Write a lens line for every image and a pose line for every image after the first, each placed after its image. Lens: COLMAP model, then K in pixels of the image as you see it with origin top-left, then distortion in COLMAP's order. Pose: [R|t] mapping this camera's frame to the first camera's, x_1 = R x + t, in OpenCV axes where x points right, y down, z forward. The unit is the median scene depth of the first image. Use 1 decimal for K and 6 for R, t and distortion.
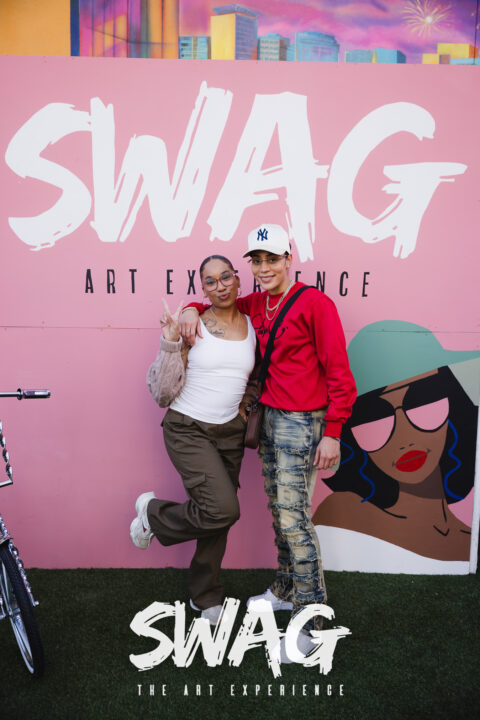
lens RADIAL K [[749.5, 0, 240.0], [0, 749.5, 360.0], [0, 0, 1]] dist [0.019313, 0.017817]
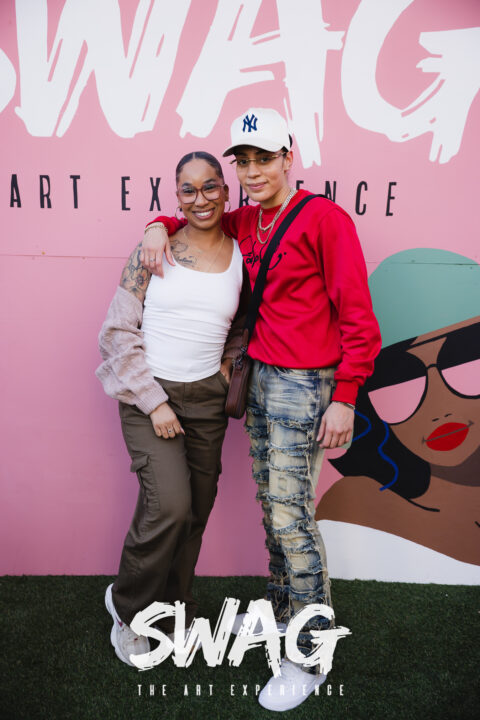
lens RADIAL K [[877.3, 0, 240.0], [0, 877.3, 360.0], [0, 0, 1]] dist [0.068195, 0.039364]
pose [[0.999921, 0.005602, 0.011260, 0.009804], [-0.006187, 0.998597, 0.052596, 0.012971], [-0.010949, -0.052661, 0.998552, 0.126924]]
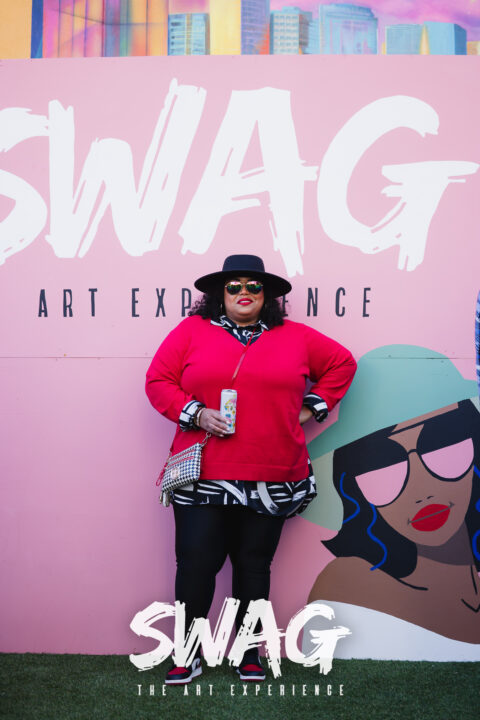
lens RADIAL K [[1453.2, 0, 240.0], [0, 1453.2, 360.0], [0, 0, 1]] dist [-0.198347, -0.182552]
pose [[0.997105, -0.013287, -0.074863, 0.148380], [0.003235, 0.991134, -0.132828, 0.181054], [0.075964, 0.132201, 0.988308, -0.617759]]
